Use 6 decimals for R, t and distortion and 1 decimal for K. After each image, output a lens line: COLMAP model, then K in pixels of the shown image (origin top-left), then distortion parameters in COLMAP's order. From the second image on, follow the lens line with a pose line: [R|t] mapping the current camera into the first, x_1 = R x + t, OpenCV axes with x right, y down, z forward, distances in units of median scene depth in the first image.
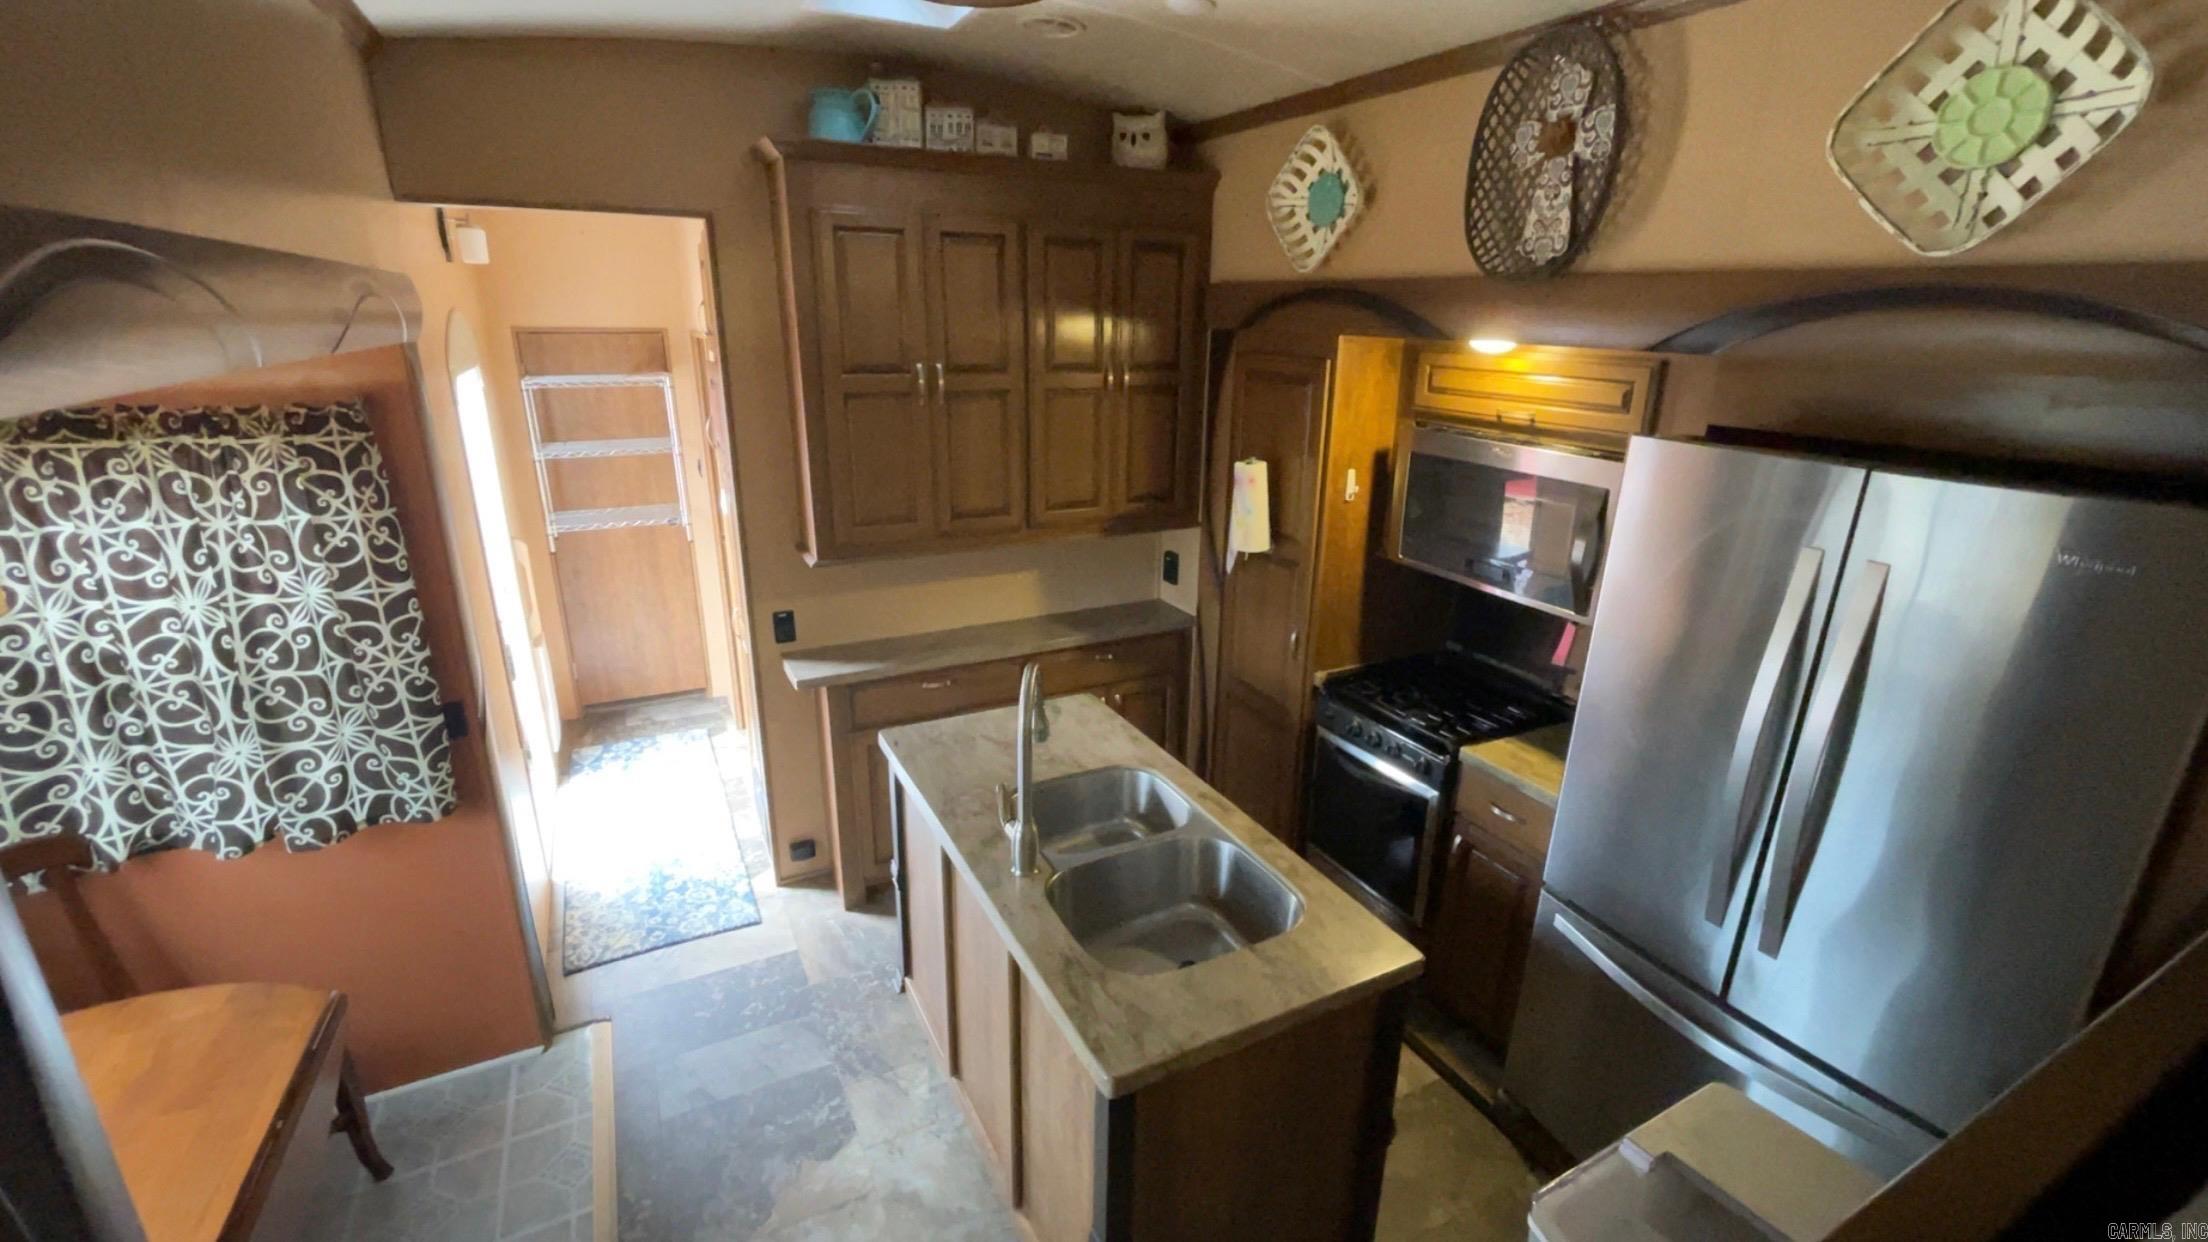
lens RADIAL K [[950.9, 0, 1098.3], [0, 950.9, 622.4], [0, 0, 1]] dist [0.009371, 0.000341]
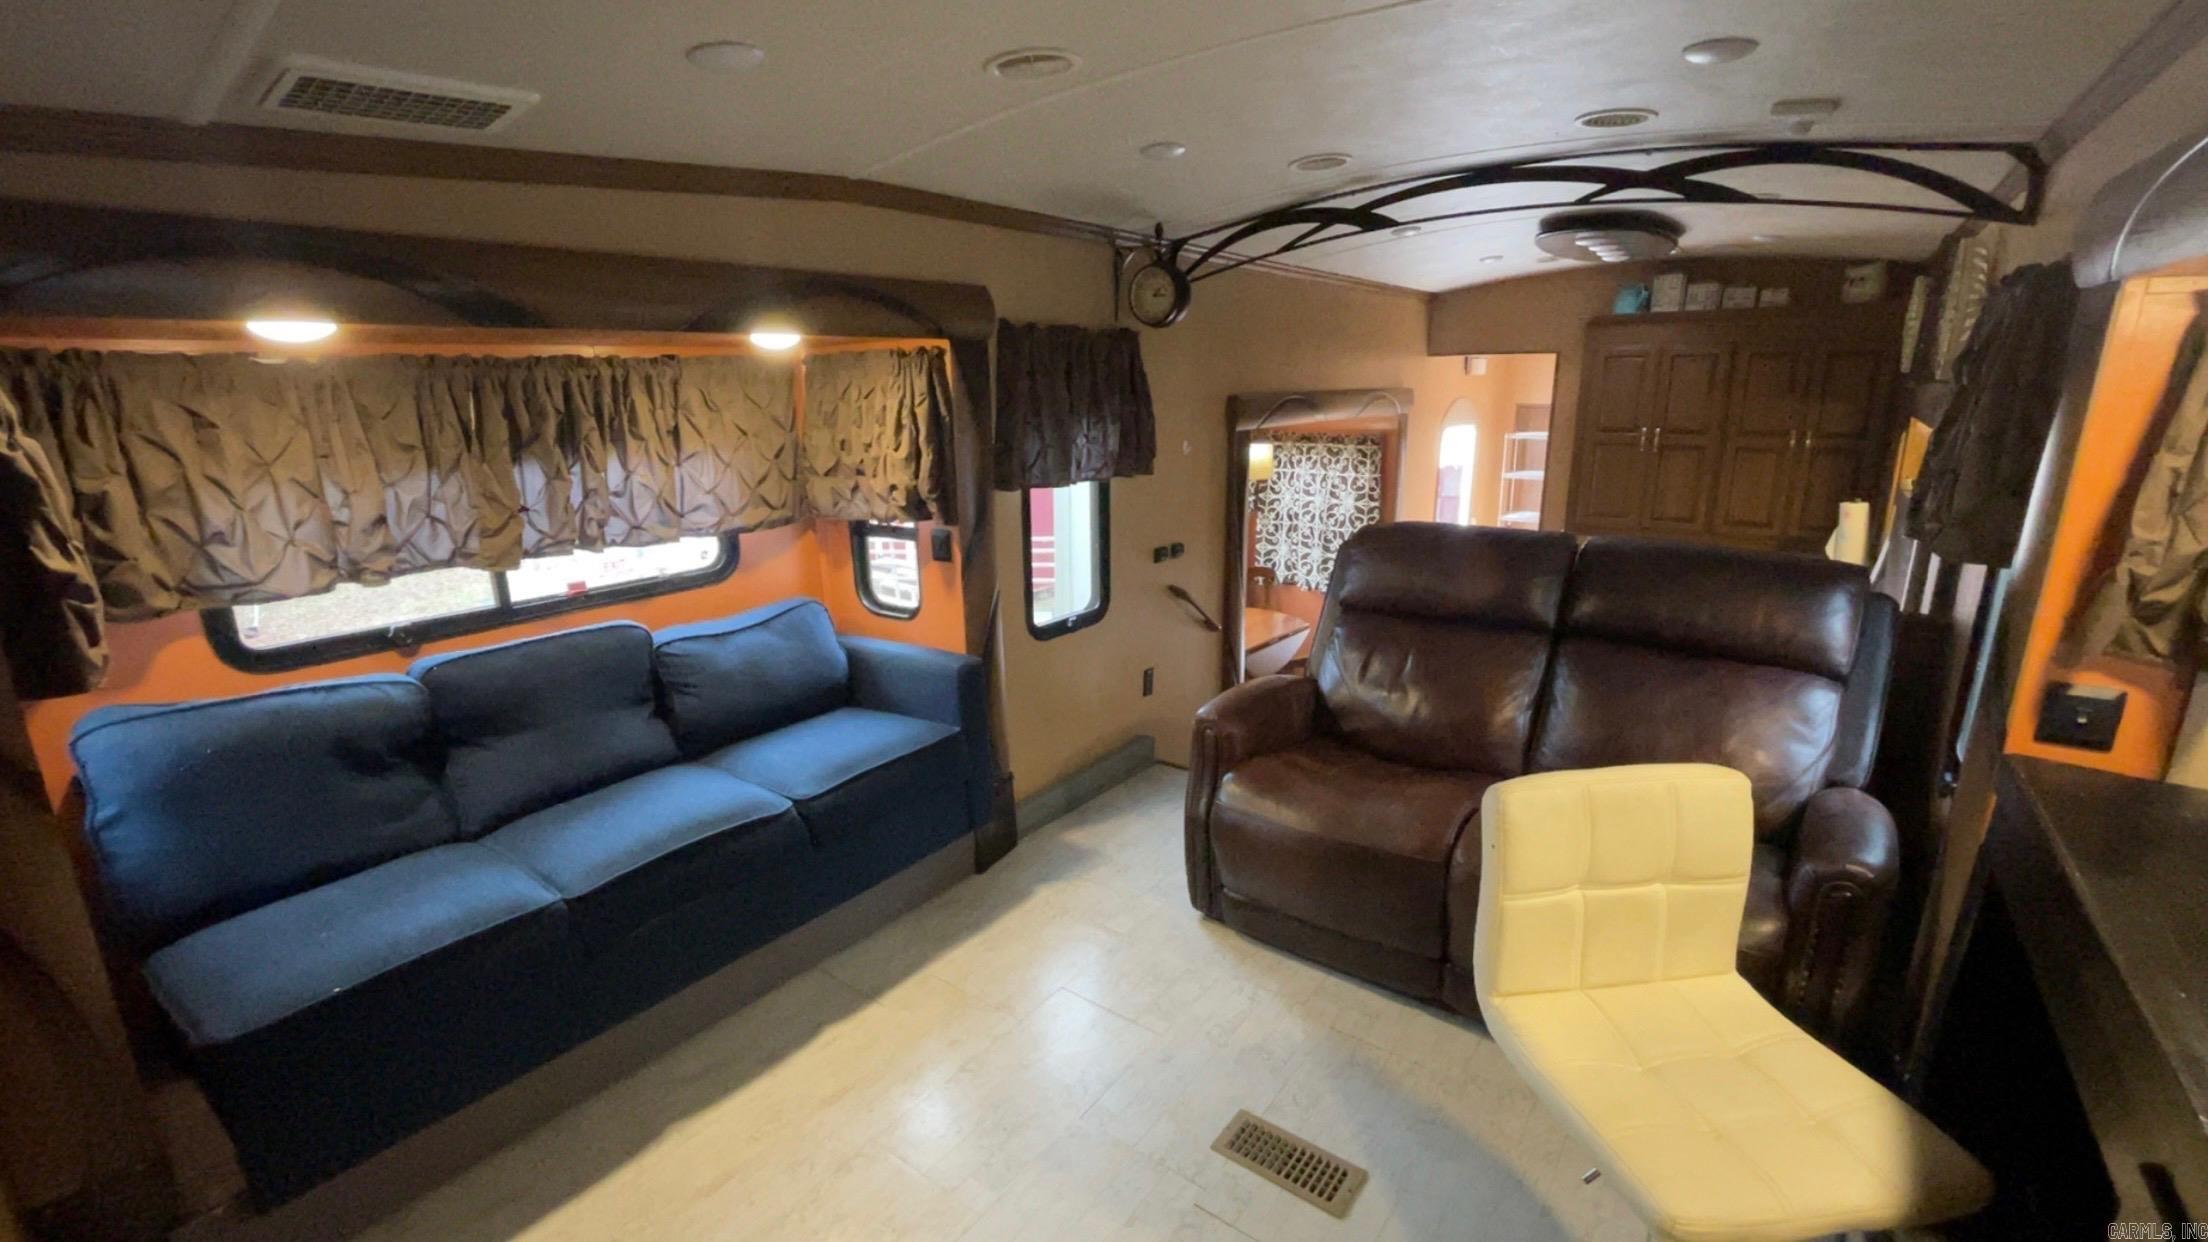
lens RADIAL K [[950.9, 0, 1101.0], [0, 950.9, 620.1], [0, 0, 1]] dist [0.009371, 0.000341]
pose [[0.465171, 0.205881, -0.860946, 1.291300], [-0.258744, 0.961727, 0.090182, 0.236359], [0.846562, 0.180814, 0.500638, -0.931160]]
